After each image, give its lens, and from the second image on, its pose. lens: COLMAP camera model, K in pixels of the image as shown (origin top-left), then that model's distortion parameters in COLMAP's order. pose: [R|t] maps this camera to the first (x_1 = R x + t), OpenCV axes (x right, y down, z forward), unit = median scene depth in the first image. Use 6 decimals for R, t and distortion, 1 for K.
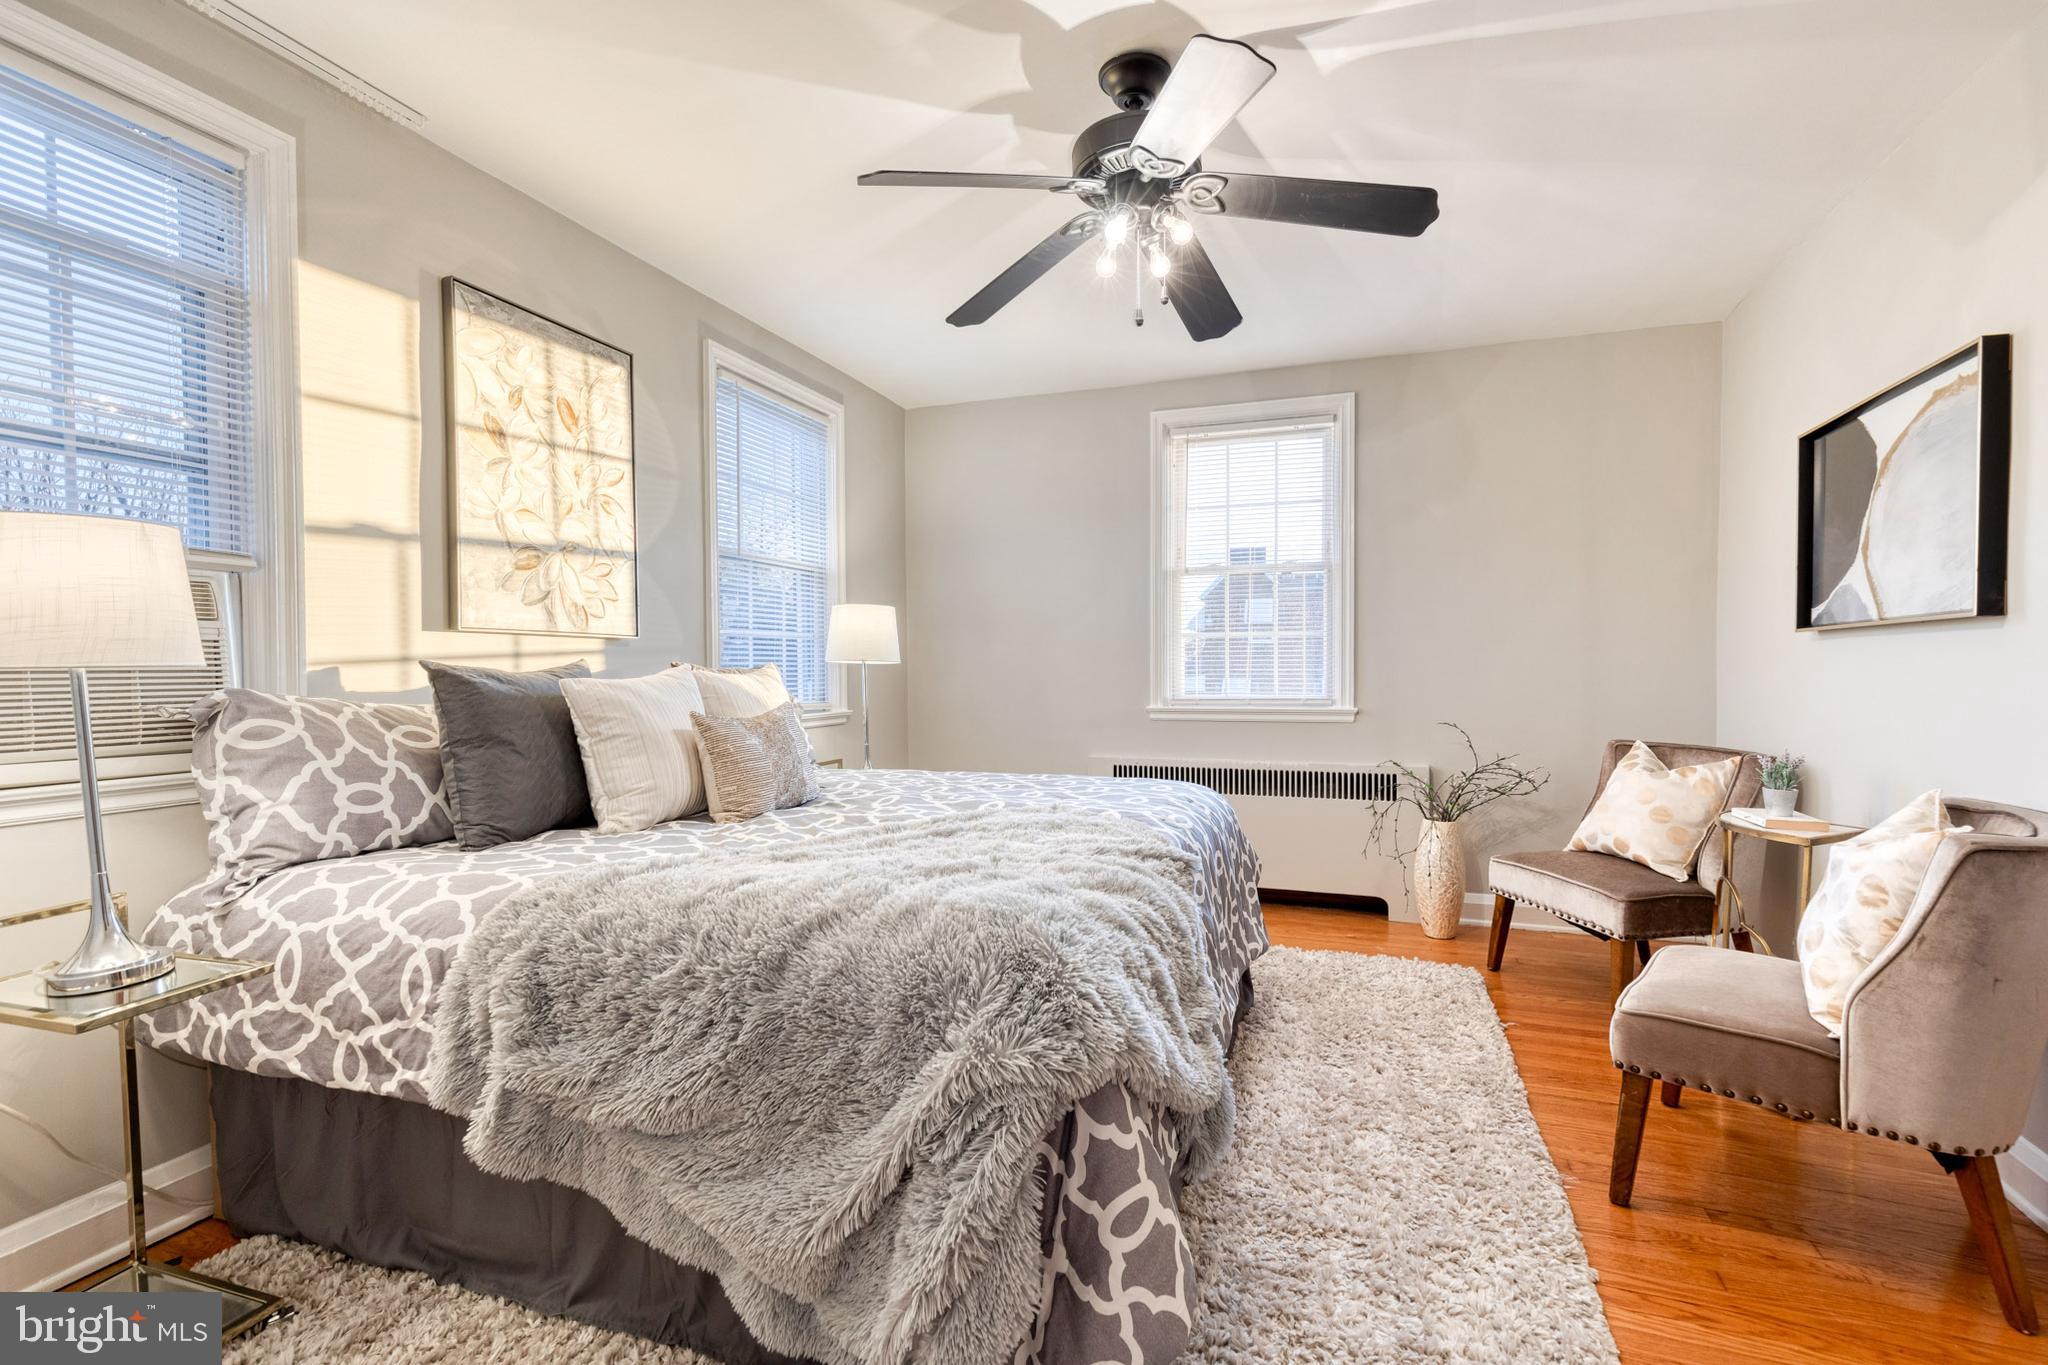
lens RADIAL K [[915.8, 0, 1045.9], [0, 915.8, 683.8], [0, 0, 1]] dist [0.009271, -0.002229]
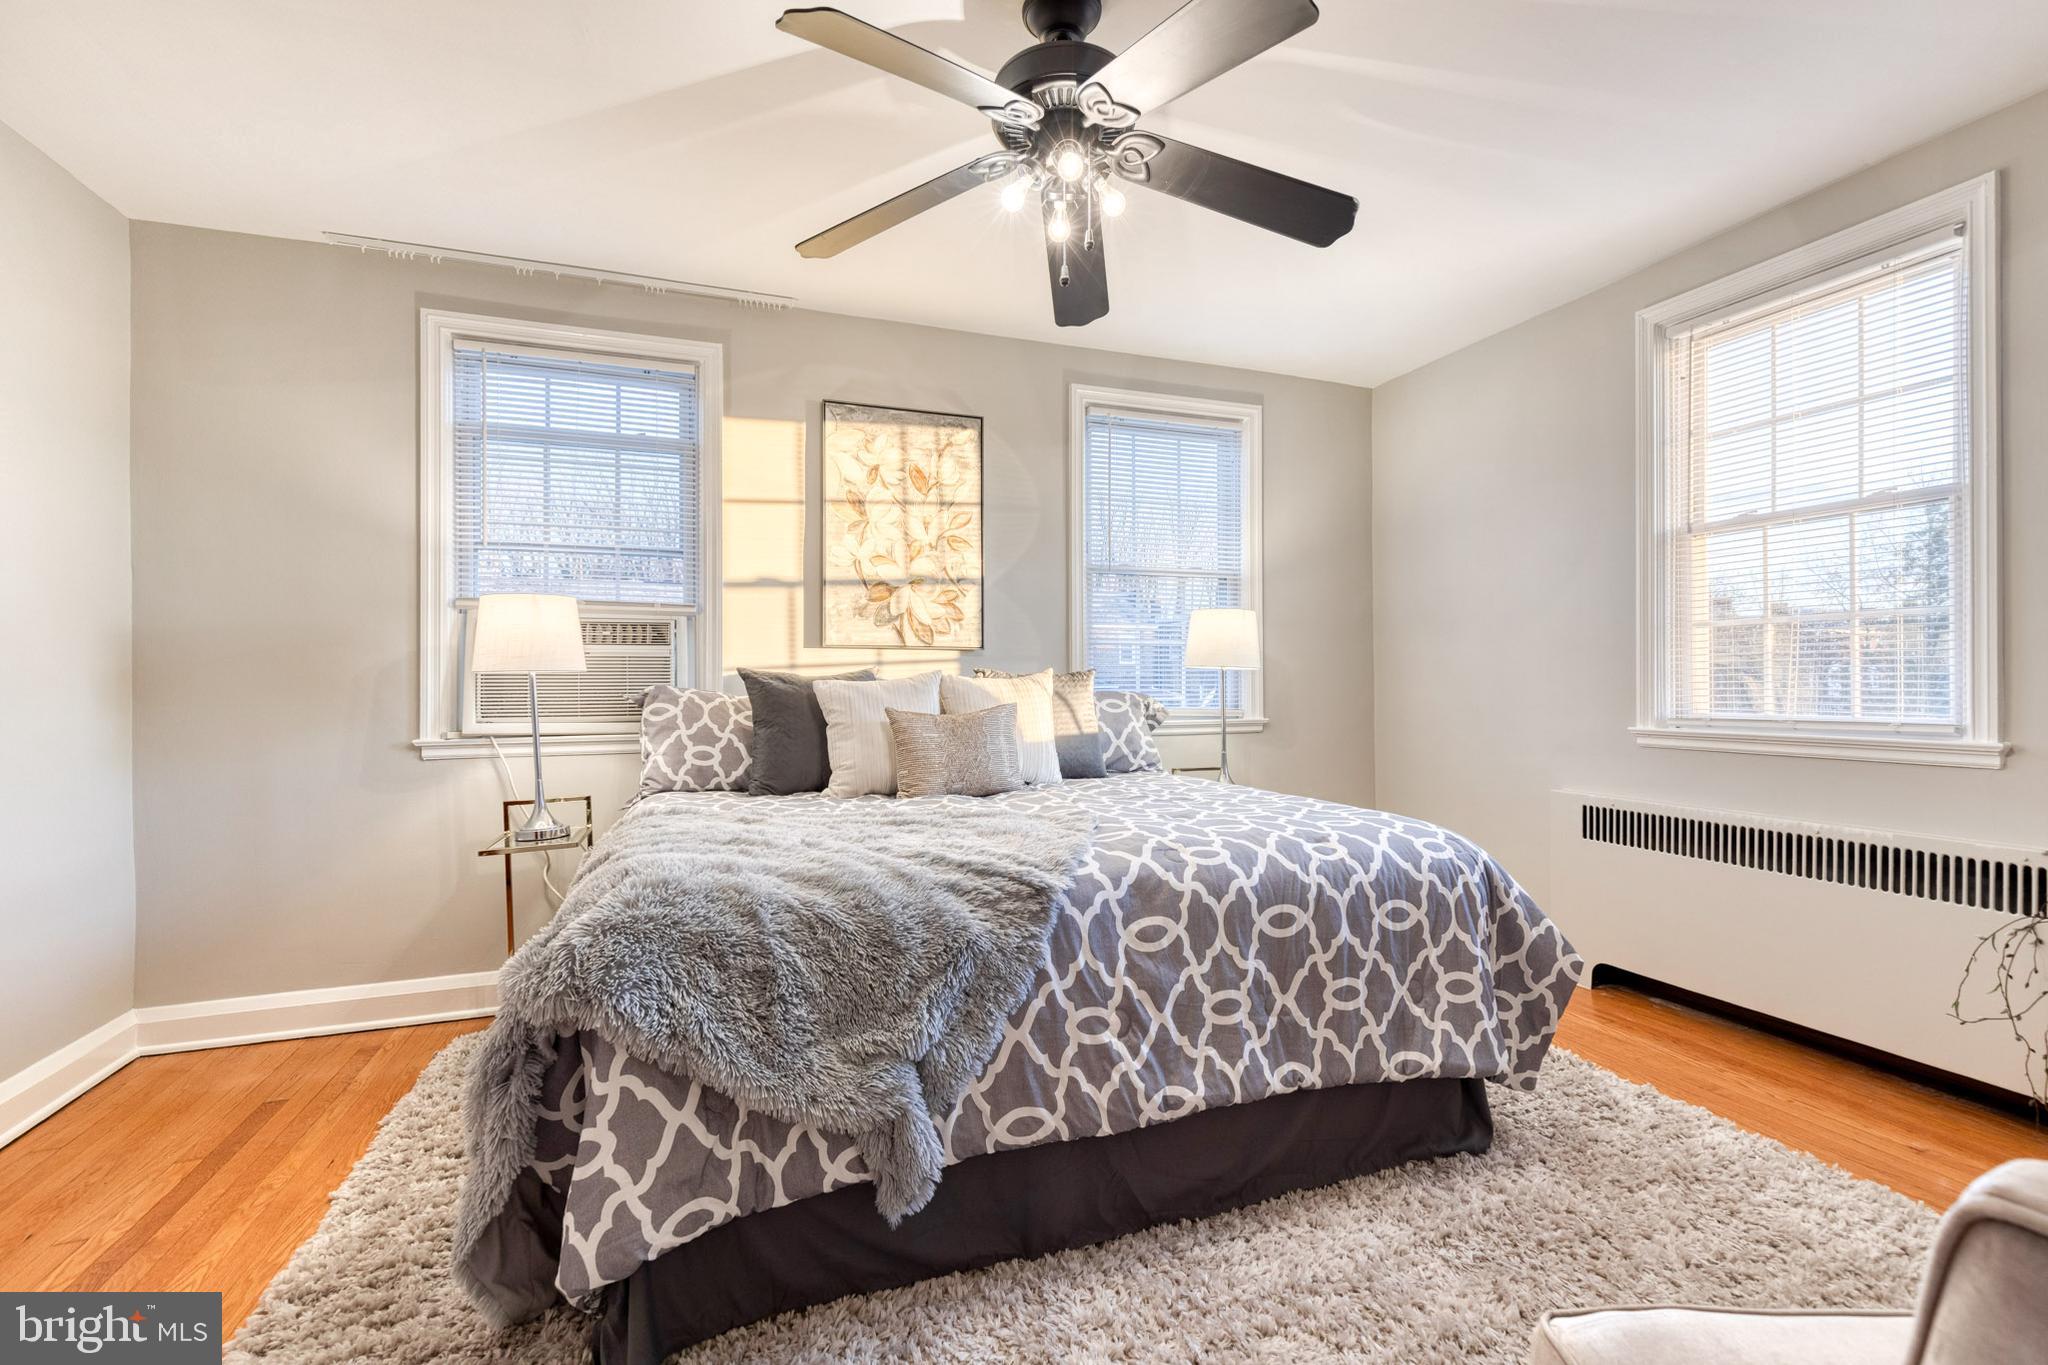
lens RADIAL K [[915.8, 0, 1045.9], [0, 915.8, 683.8], [0, 0, 1]] dist [0.009271, -0.002229]
pose [[0.640941, 0.003109, -0.767584, 0.631577], [-0.013370, 0.999885, -0.007115, 0.004064], [0.767473, 0.014823, 0.640909, 0.338525]]
